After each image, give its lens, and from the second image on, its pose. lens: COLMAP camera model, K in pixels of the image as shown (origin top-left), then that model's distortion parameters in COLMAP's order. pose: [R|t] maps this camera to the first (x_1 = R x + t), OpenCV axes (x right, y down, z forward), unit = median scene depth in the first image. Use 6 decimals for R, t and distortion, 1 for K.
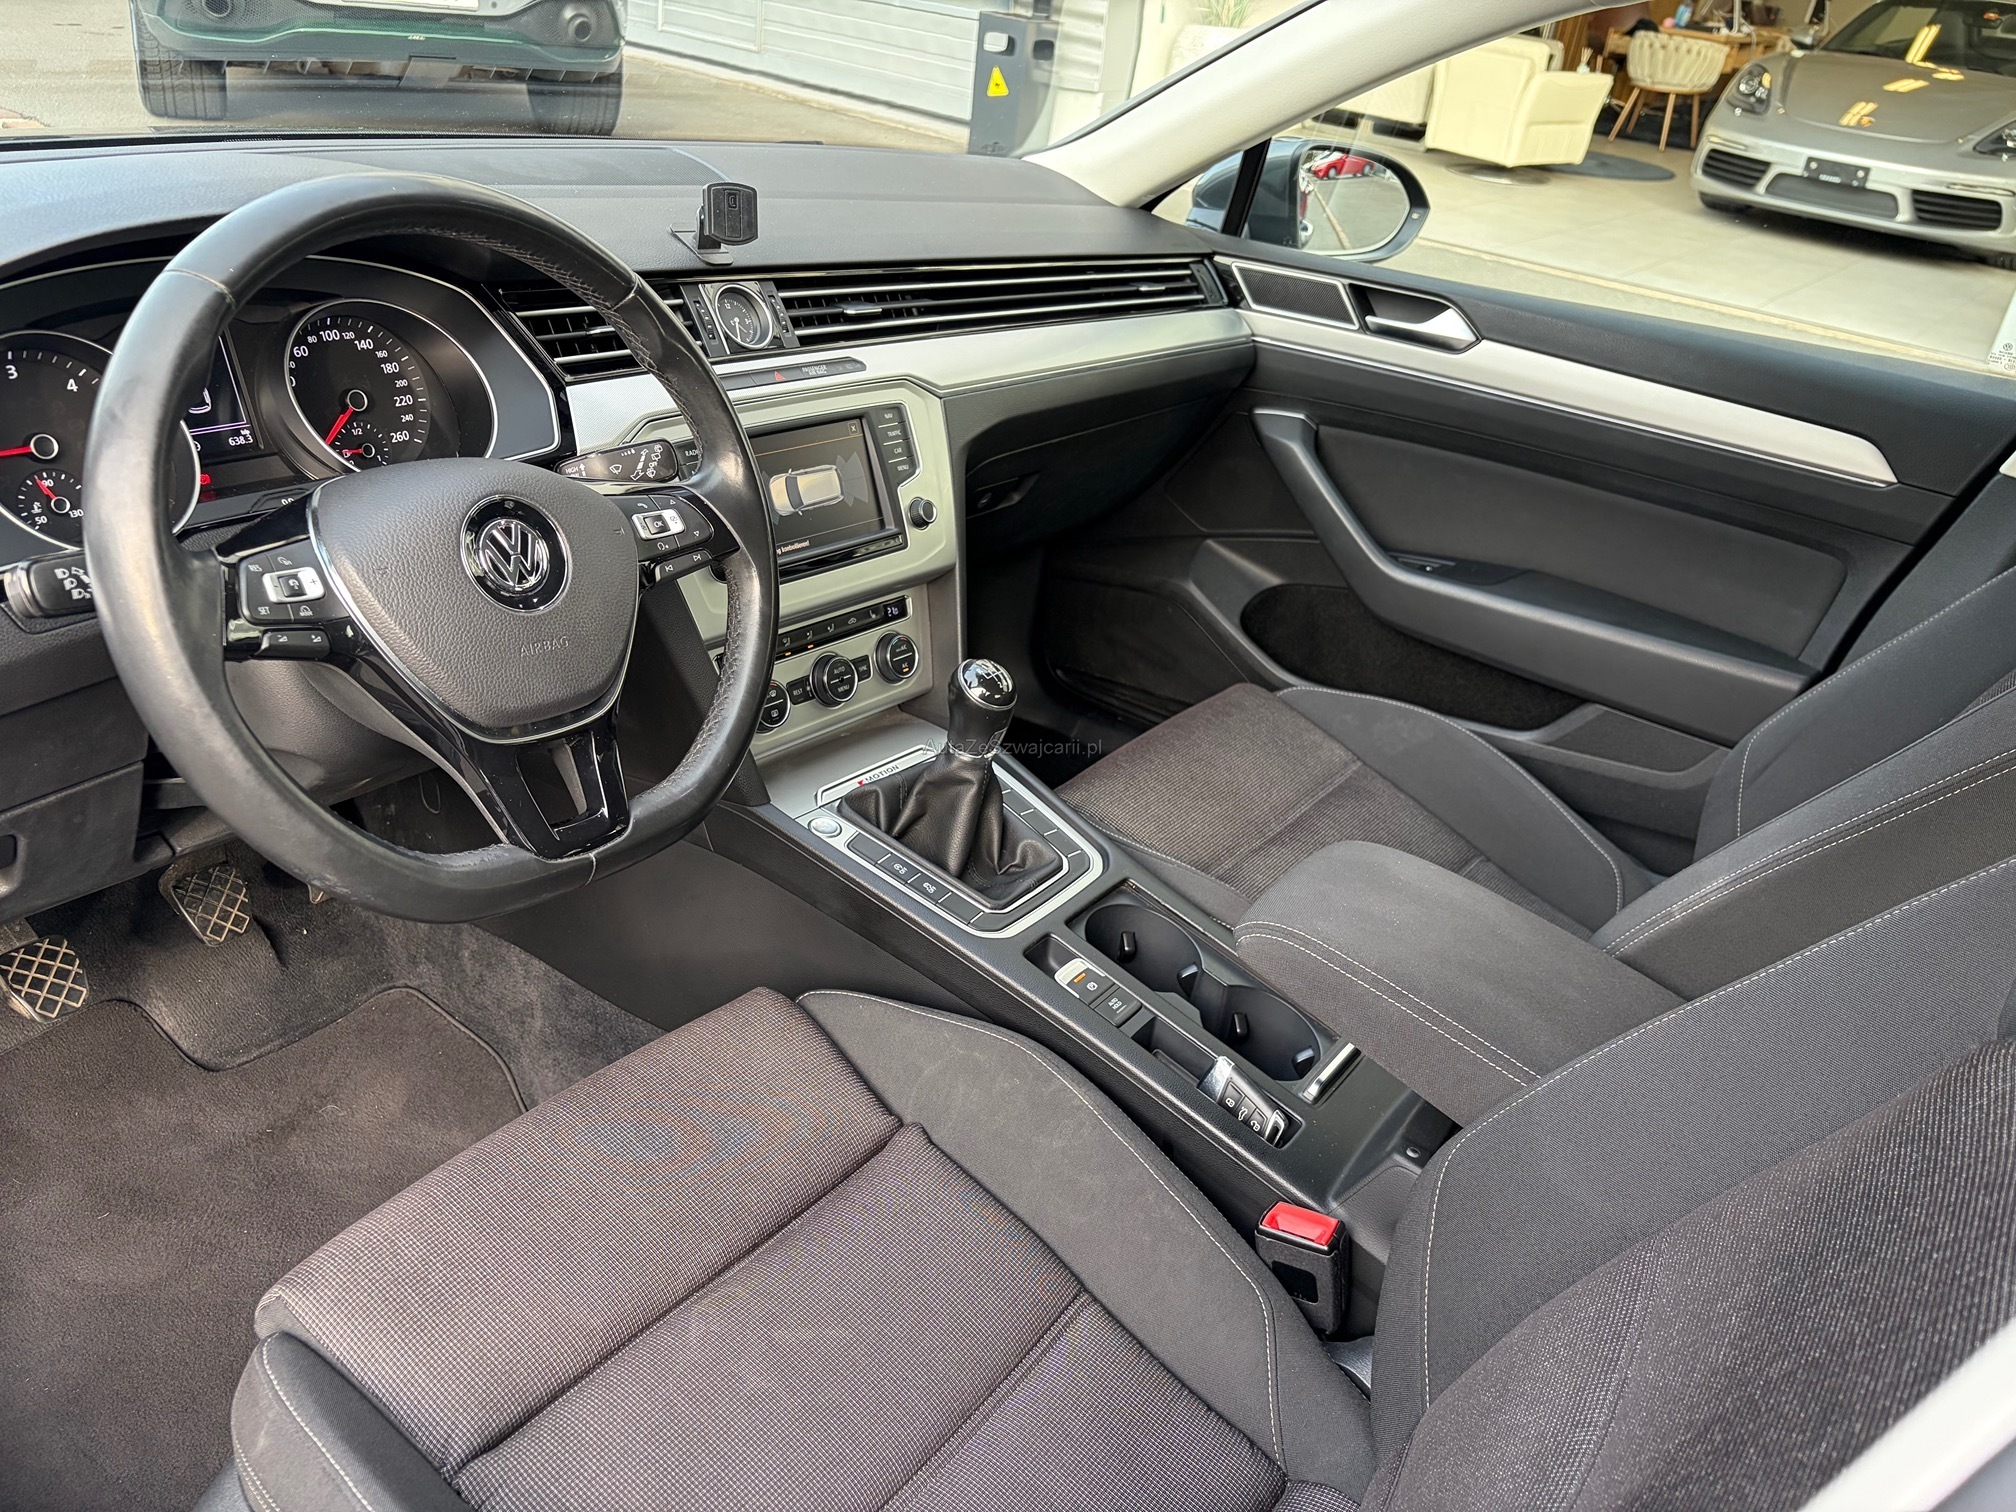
lens RADIAL K [[1527.8, 0, 1017.6], [0, 1527.8, 750.6], [0, 0, 1]] dist [0.048466, -0.048571]
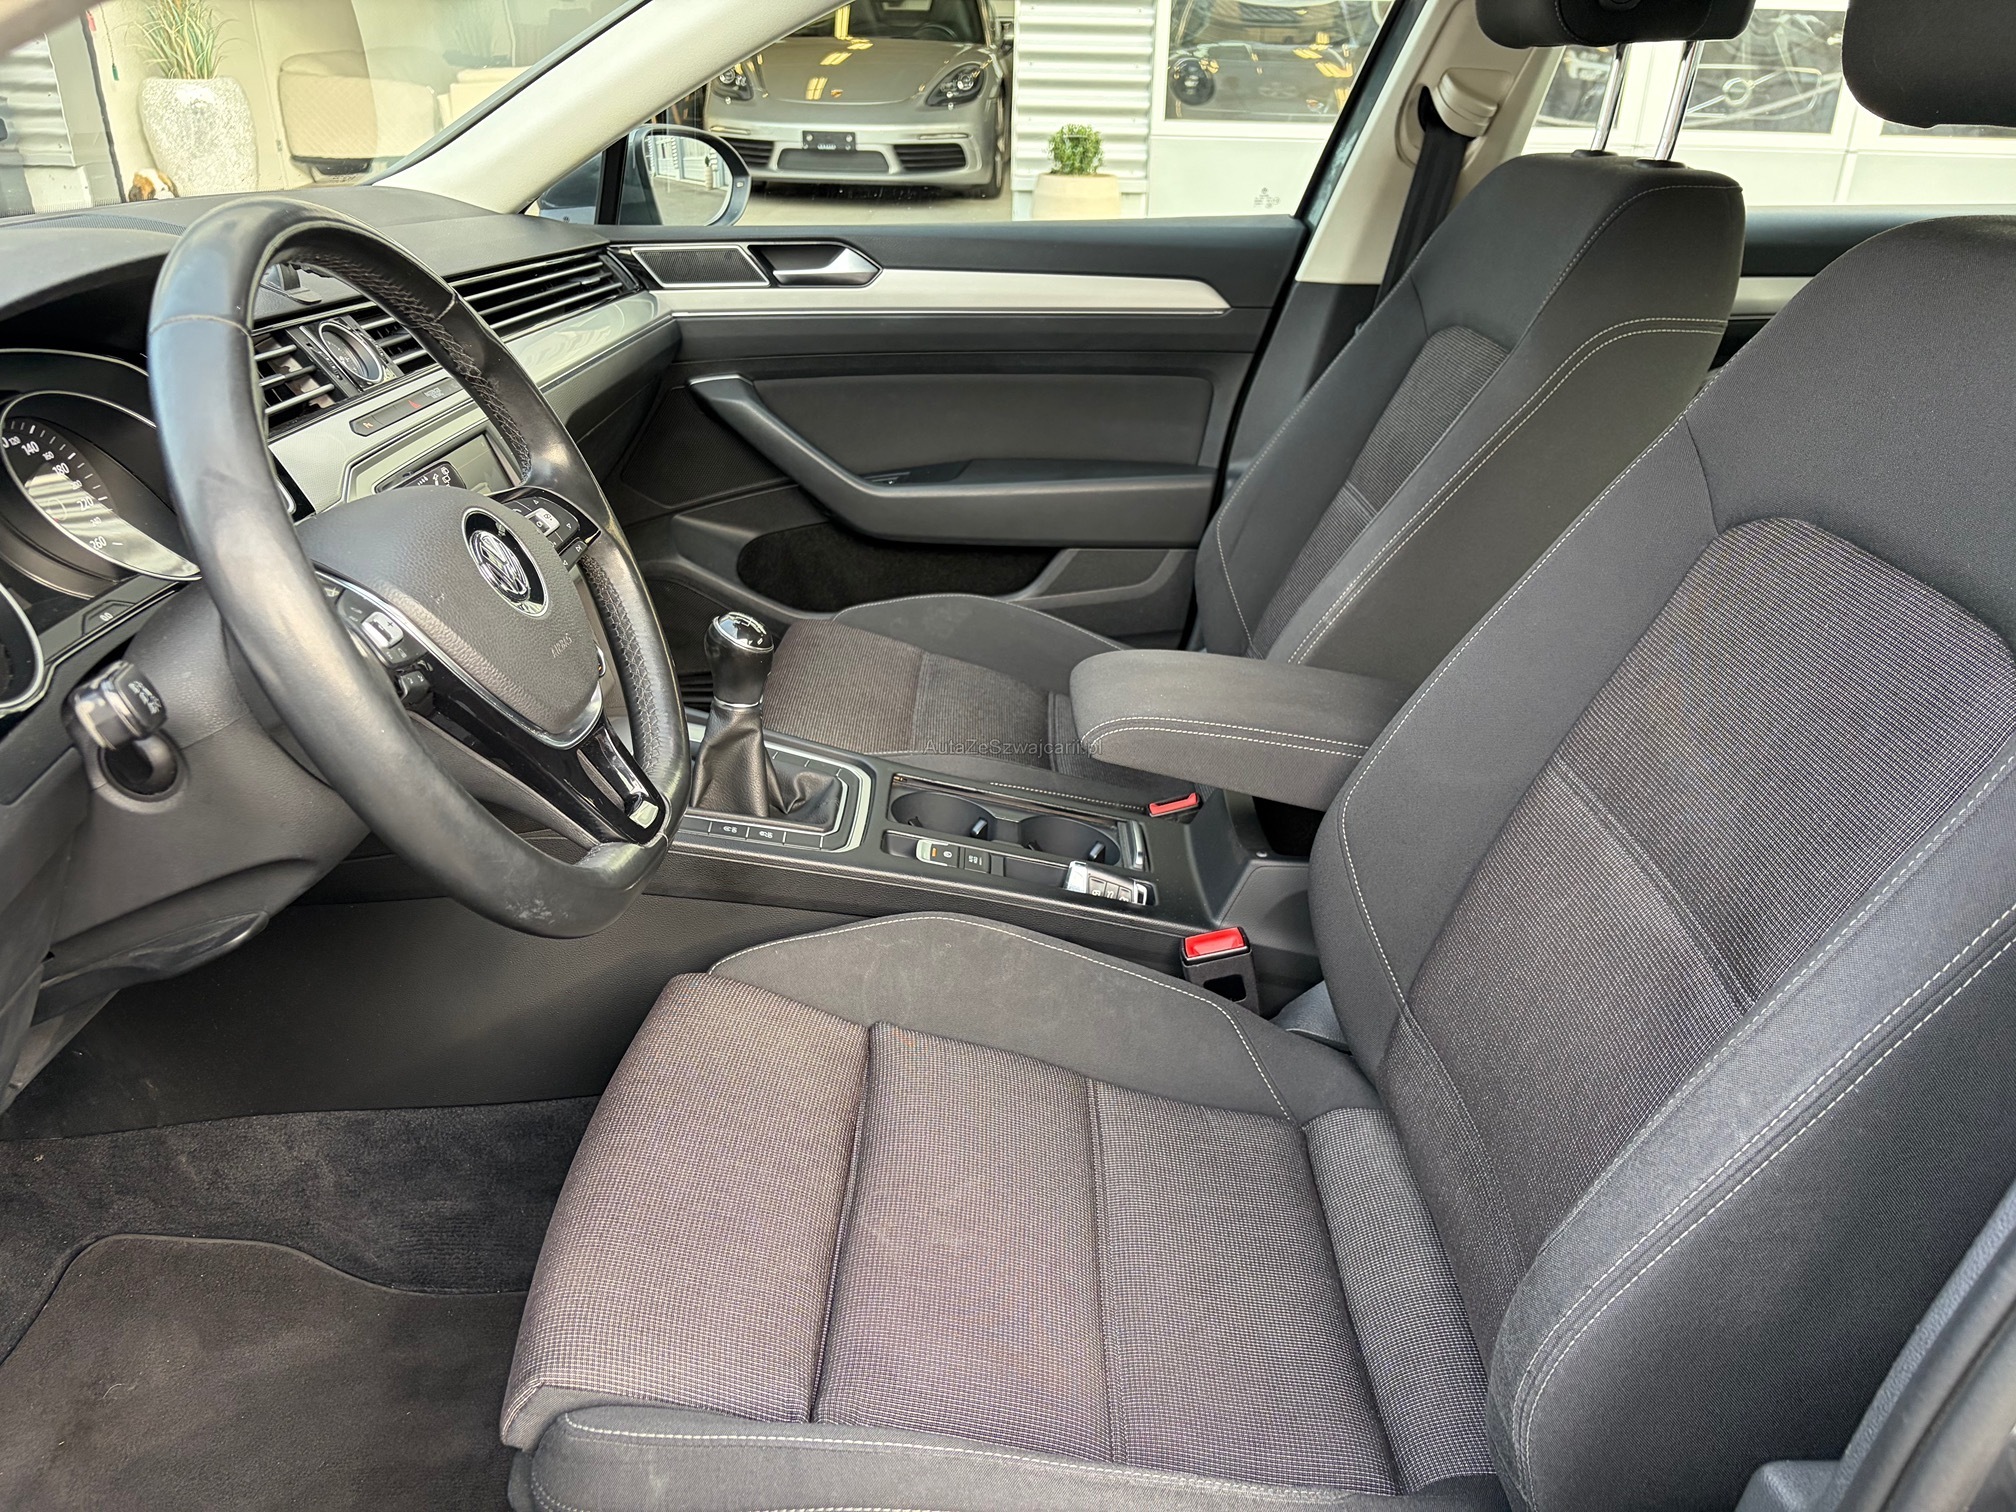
lens RADIAL K [[1527.8, 0, 1014.2], [0, 1527.8, 758.9], [0, 0, 1]] dist [0.048466, -0.048571]
pose [[0.807352, -0.339985, 0.482279, -0.362410], [0.344340, 0.935184, 0.082826, 0.012264], [-0.479180, 0.099198, 0.872093, 0.001795]]
